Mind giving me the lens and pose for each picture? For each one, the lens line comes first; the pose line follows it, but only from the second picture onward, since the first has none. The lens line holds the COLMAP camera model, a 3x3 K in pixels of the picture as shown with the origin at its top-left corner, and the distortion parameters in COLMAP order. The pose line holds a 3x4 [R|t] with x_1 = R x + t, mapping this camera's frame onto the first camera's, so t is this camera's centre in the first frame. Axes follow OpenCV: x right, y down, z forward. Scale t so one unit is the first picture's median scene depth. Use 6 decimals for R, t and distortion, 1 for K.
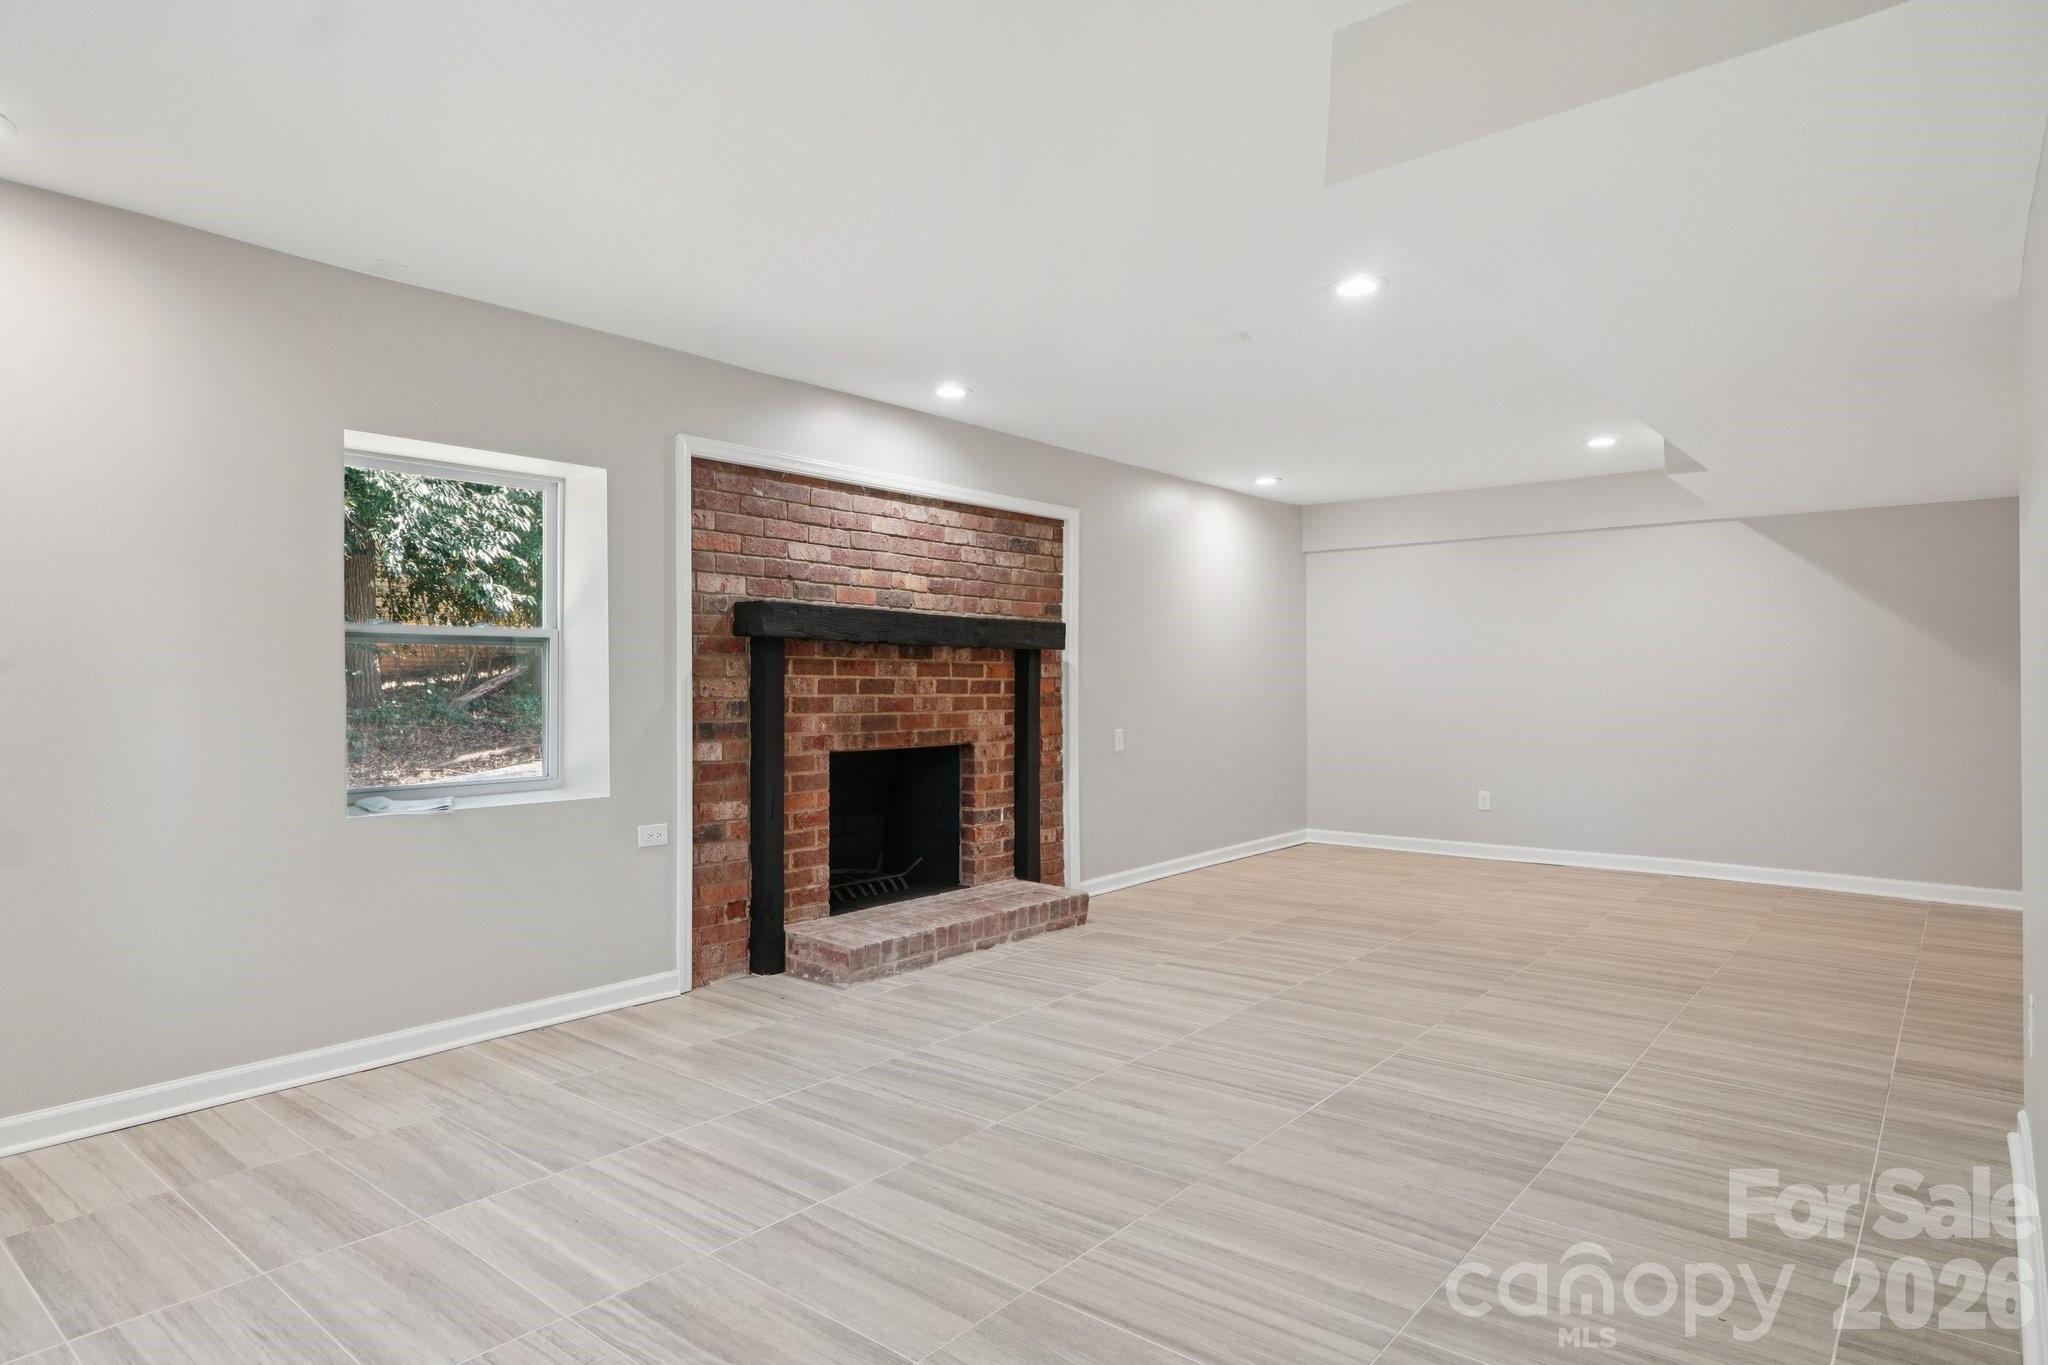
lens RADIAL K [[1176.7, 0, 1024.0], [0, 1176.7, 682.5], [0, 0, 1]] dist [-0.000917, 0.000658]
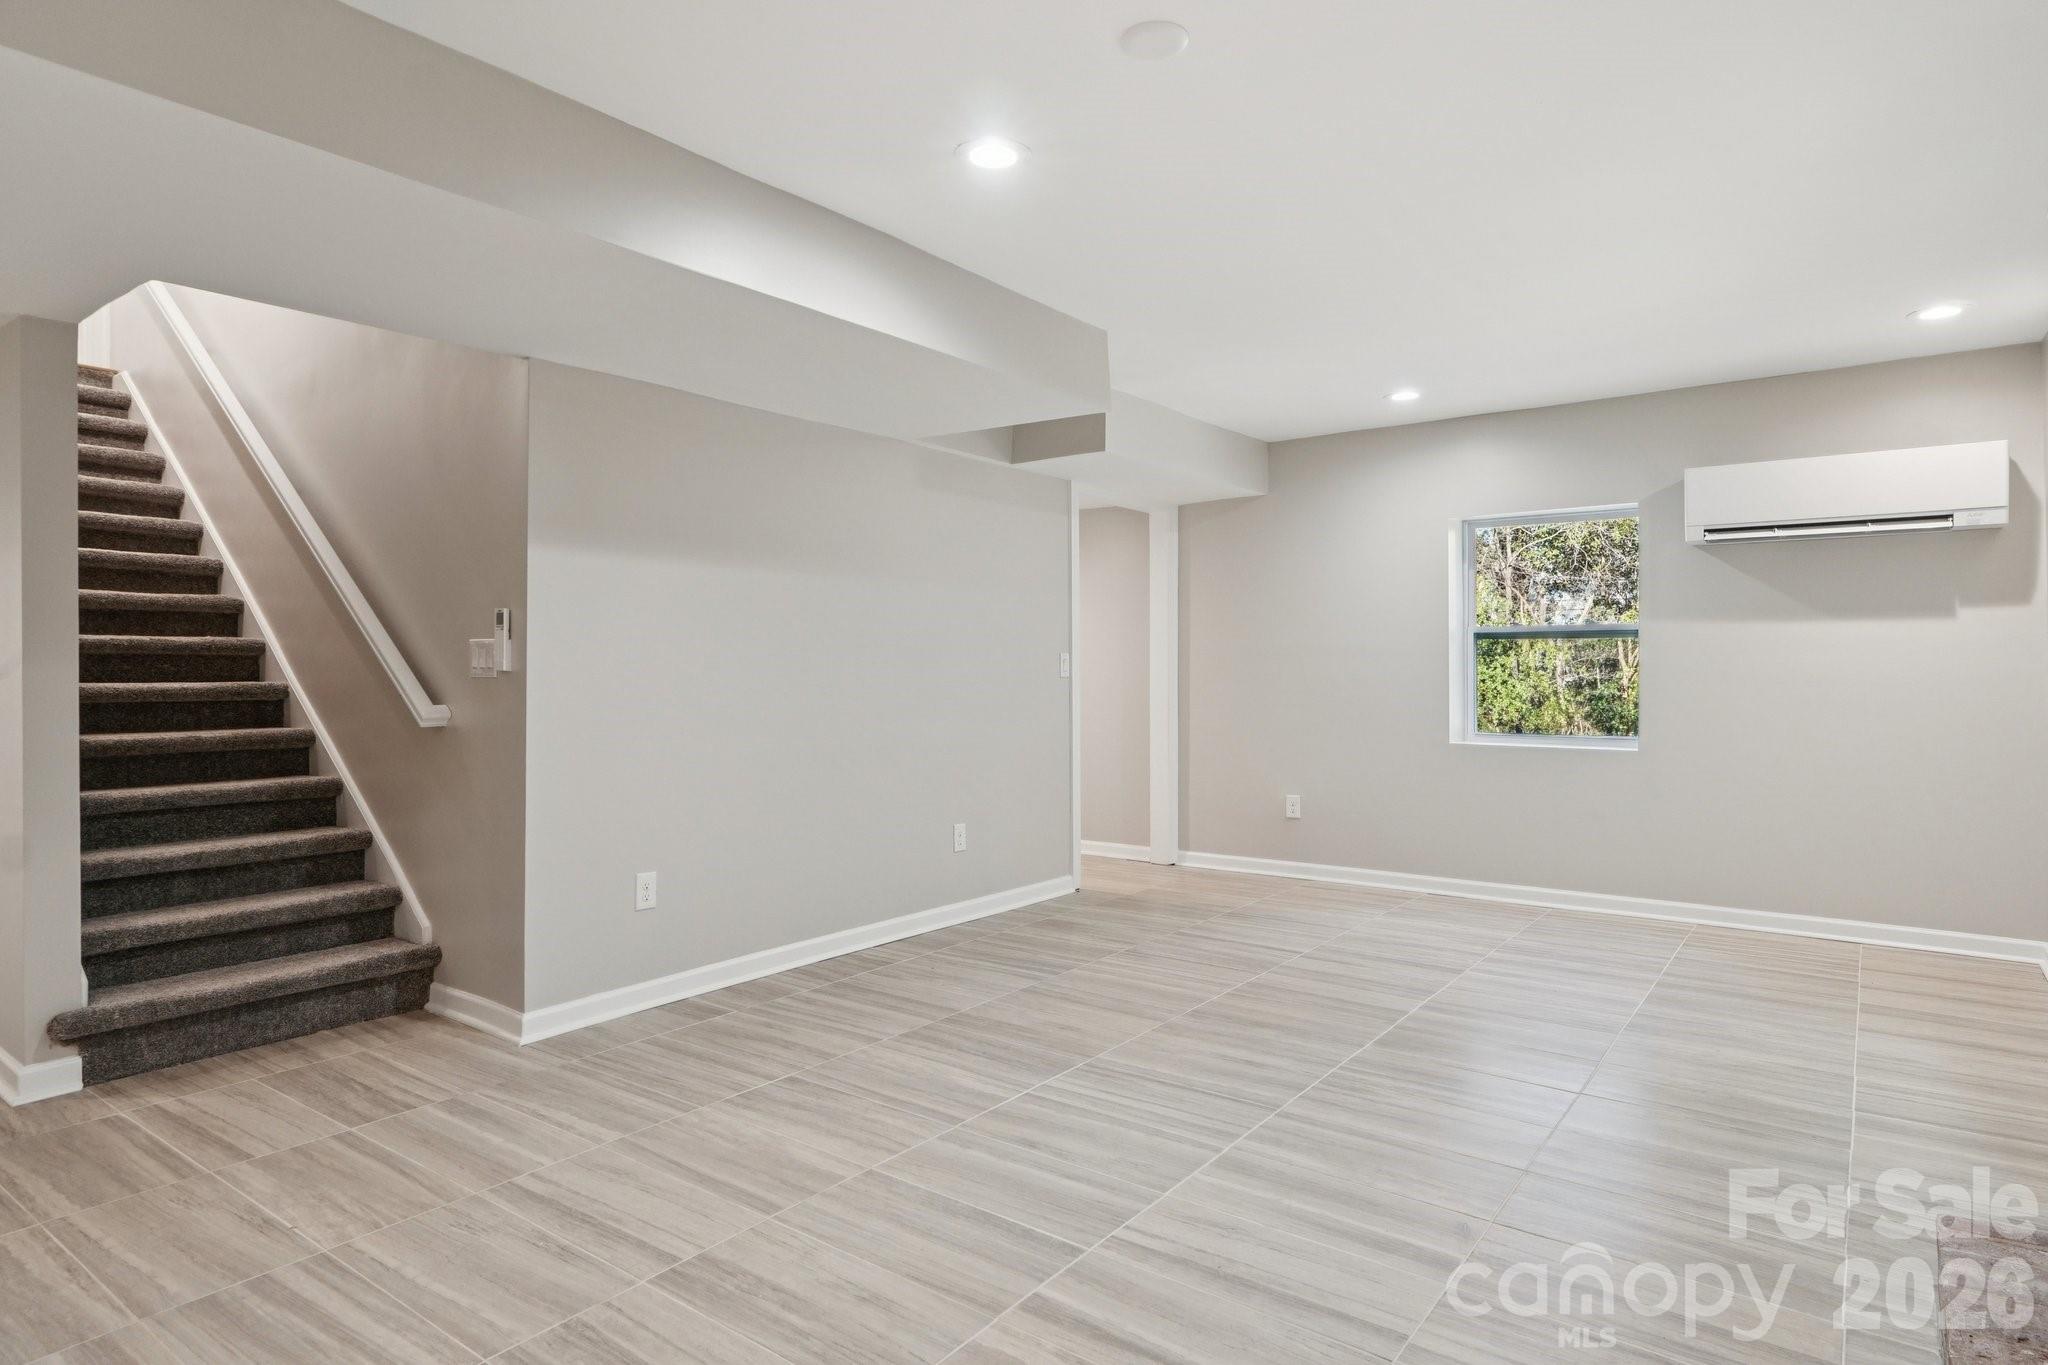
lens RADIAL K [[870.9, 0, 1022.6], [0, 870.9, 674.3], [0, 0, 1]] dist [-0.001354, 0.000279]
pose [[-0.999936, 0.003107, -0.010841, 0.297942], [0.003075, 0.999991, 0.002963, 0.002569], [0.010851, 0.002930, -0.999937, 1.722372]]
